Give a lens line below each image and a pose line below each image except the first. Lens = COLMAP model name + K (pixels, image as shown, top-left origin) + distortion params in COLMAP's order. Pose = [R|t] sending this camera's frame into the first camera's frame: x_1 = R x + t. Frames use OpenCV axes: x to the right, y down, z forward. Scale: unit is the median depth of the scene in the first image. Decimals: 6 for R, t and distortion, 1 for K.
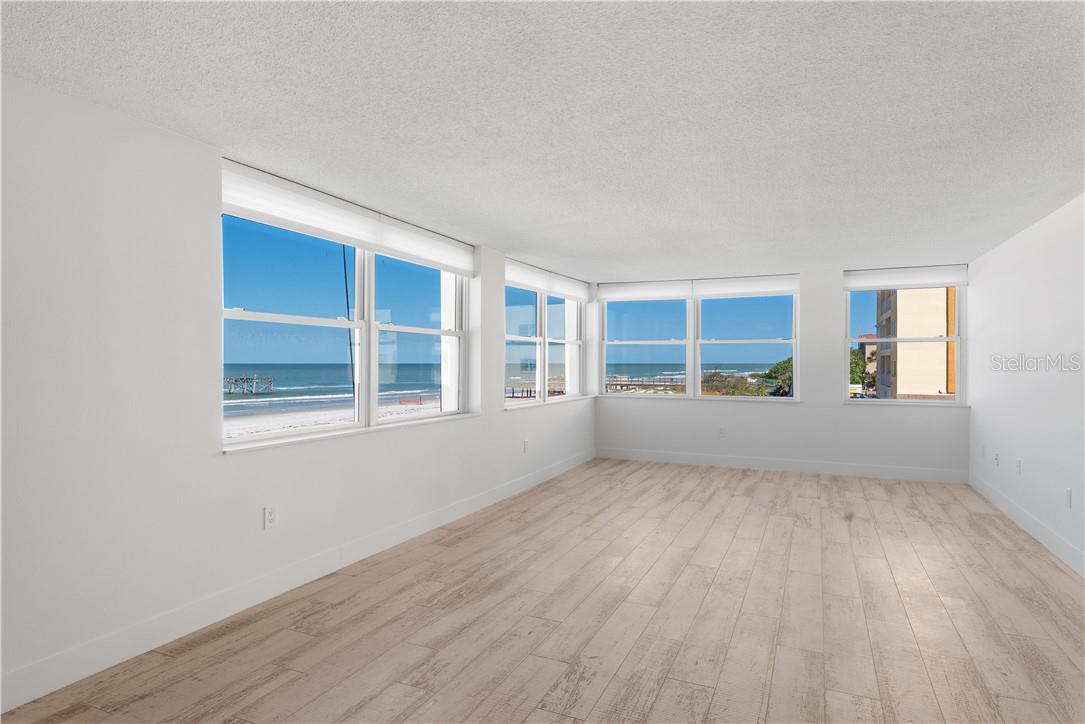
lens RADIAL K [[602.5, 0, 557.0], [0, 602.5, 360.9], [0, 0, 1]] dist [0.001876, 0.000277]
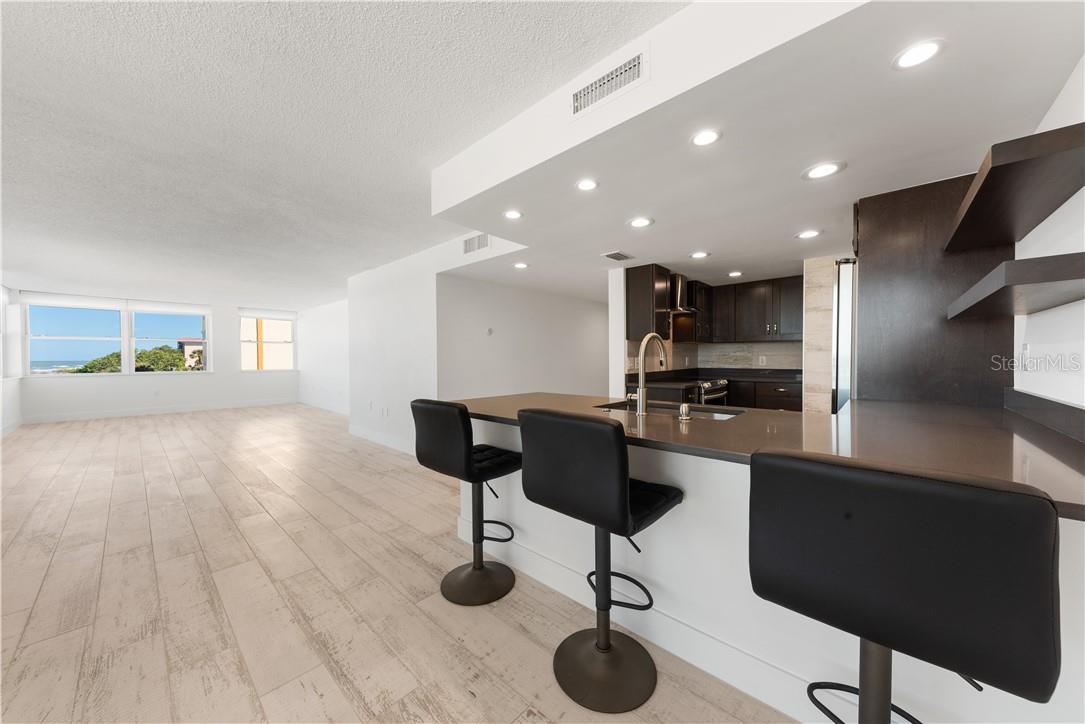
lens RADIAL K [[374.3, 0, 546.3], [0, 374.3, 362.0], [0, 0, 1]] dist [0.004494, -0.003163]
pose [[0.317685, -0.016028, 0.948061, -0.594212], [0.005353, 0.999871, 0.015110, 0.034571], [-0.948181, 0.000275, 0.317730, -0.586422]]
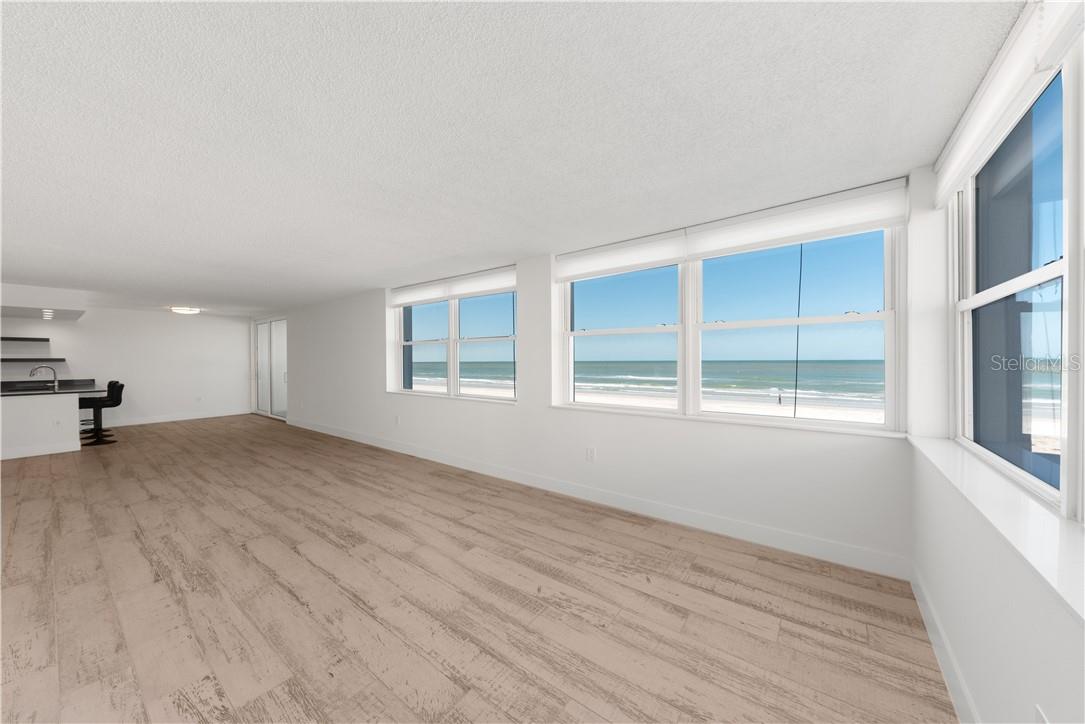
lens RADIAL K [[374.3, 0, 546.3], [0, 374.3, 362.0], [0, 0, 1]] dist [0.004494, -0.003163]
pose [[-0.232229, 0.005825, -0.972644, 0.668999], [0.006151, 0.999971, 0.004520, 0.002783], [0.972642, -0.004933, -0.232258, 1.417659]]
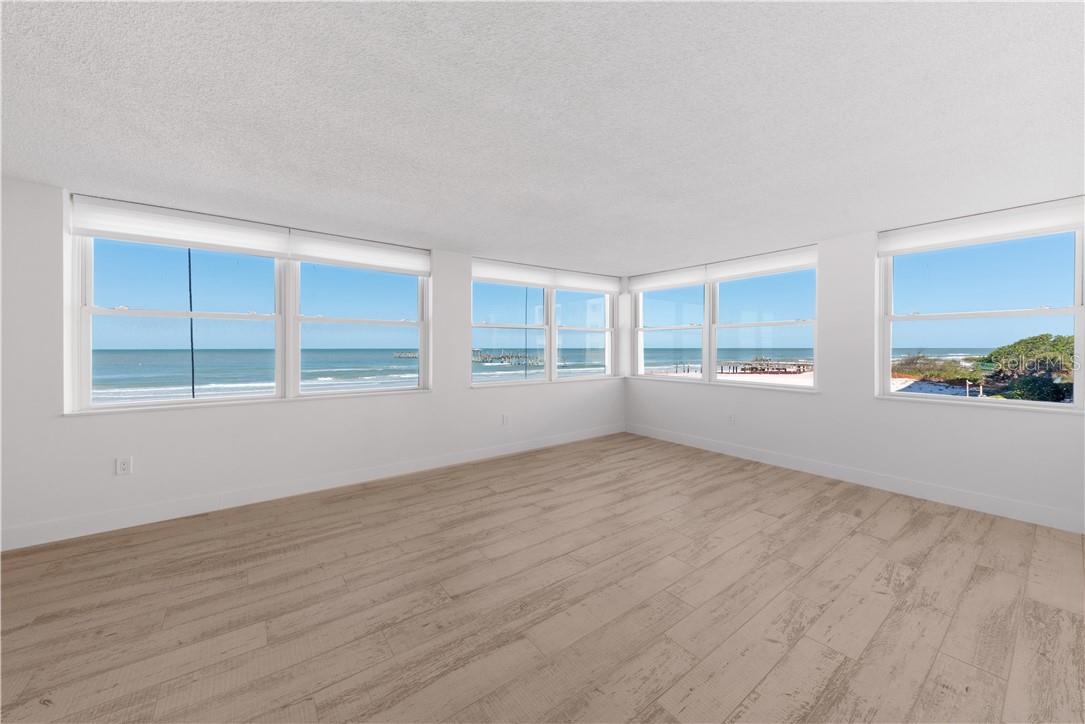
lens RADIAL K [[398.1, 0, 552.2], [0, 398.1, 347.8], [0, 0, 1]] dist [0.002558, -0.003311]
pose [[0.876227, -0.002309, -0.481893, 0.530546], [0.003400, 0.999993, 0.001390, 0.003942], [0.481886, -0.002857, 0.876229, 0.491846]]
